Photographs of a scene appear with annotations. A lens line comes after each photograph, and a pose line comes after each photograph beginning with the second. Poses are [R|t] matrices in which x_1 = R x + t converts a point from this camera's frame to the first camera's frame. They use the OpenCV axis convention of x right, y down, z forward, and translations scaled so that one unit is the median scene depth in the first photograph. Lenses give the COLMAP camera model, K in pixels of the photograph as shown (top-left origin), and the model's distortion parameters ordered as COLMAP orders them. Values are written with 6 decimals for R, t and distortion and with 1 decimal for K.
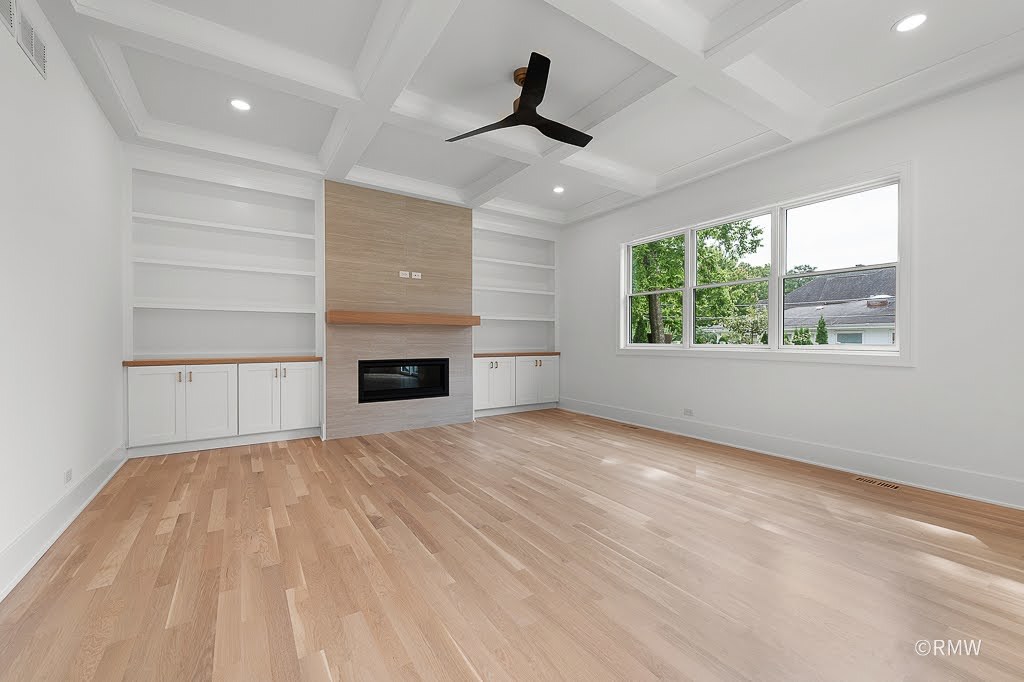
lens RADIAL K [[408.3, 0, 512.8], [0, 408.3, 343.7], [0, 0, 1]] dist [0.007834, -0.000318]
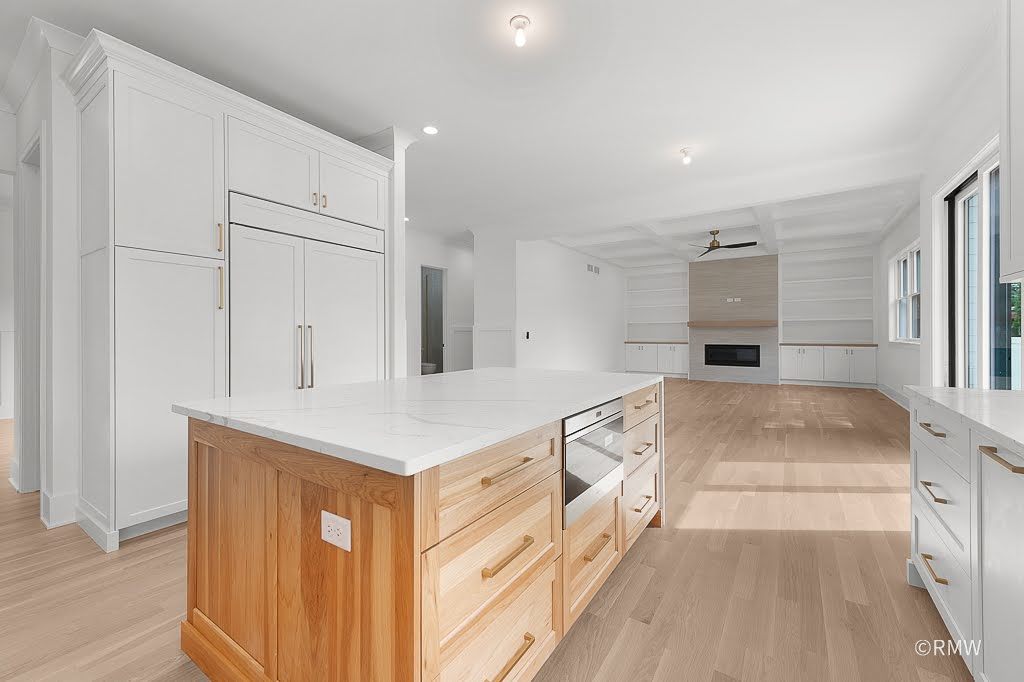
lens RADIAL K [[413.9, 0, 511.3], [0, 413.9, 337.0], [0, 0, 1]] dist [0.011886, -0.000110]
pose [[0.378955, 0.007273, -0.925386, 1.191402], [-0.007688, 0.999959, 0.004711, 0.001341], [0.925383, 0.005329, 0.378996, -0.706324]]
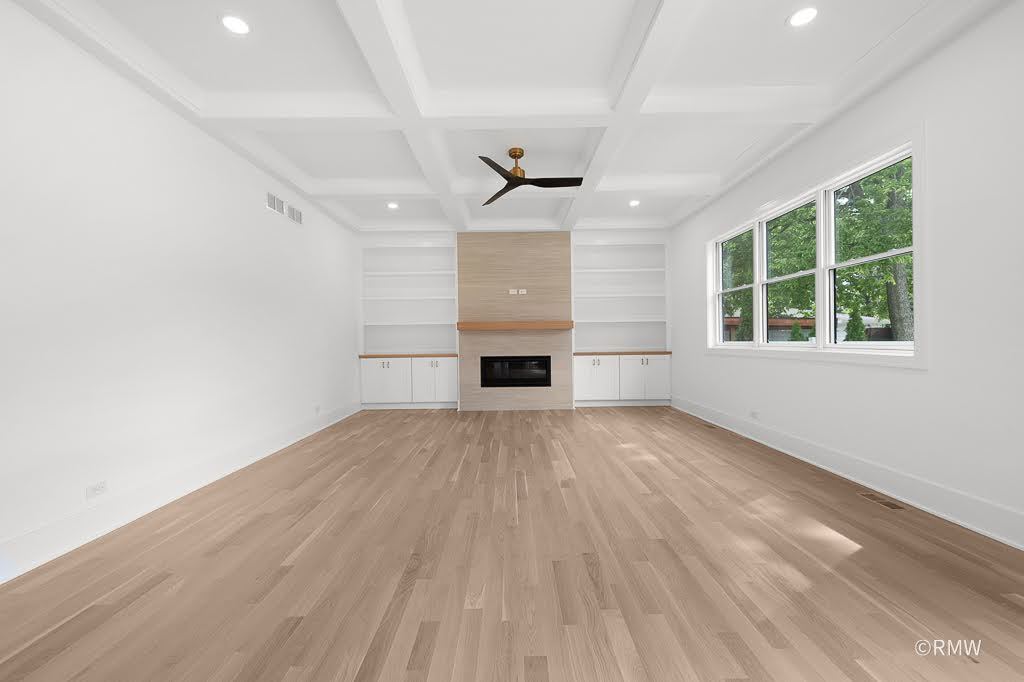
lens RADIAL K [[408.3, 0, 512.8], [0, 408.3, 343.7], [0, 0, 1]] dist [0.007834, -0.000318]
pose [[0.837476, -0.006985, -0.546429, 0.469968], [0.007408, 0.999972, -0.001427, -0.000125], [0.546423, -0.002853, 0.837504, -0.105497]]
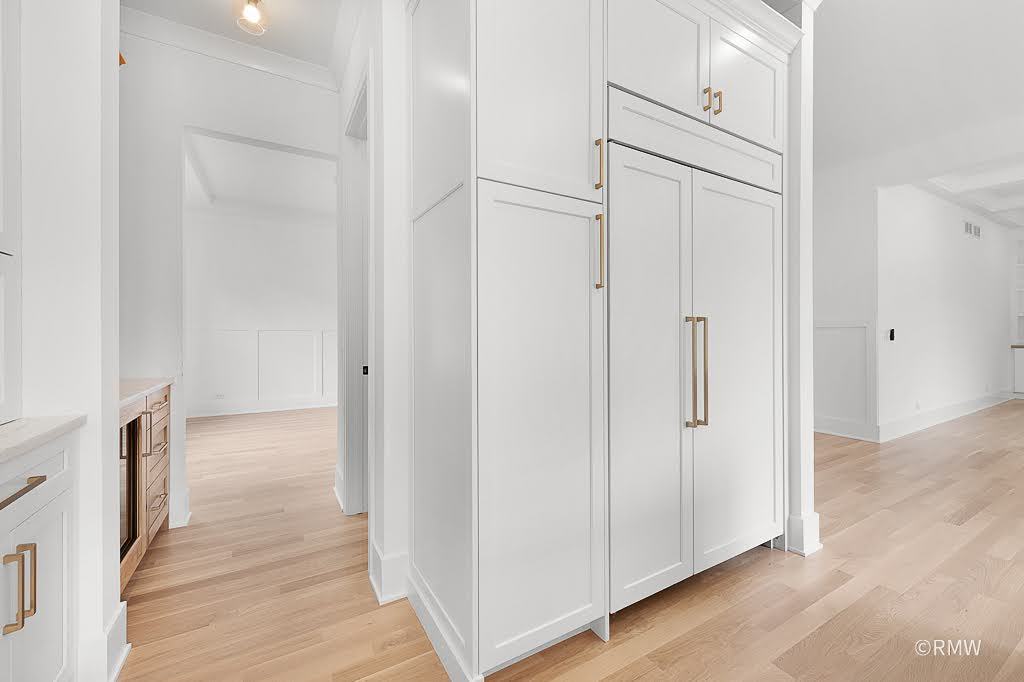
lens RADIAL K [[409.9, 0, 509.0], [0, 409.9, 335.3], [0, 0, 1]] dist [0.008560, -0.000074]
pose [[-0.057832, -0.001332, -0.998325, 0.834089], [-0.004347, 0.999990, -0.001083, 0.007196], [0.998317, 0.004277, -0.057837, -0.914995]]
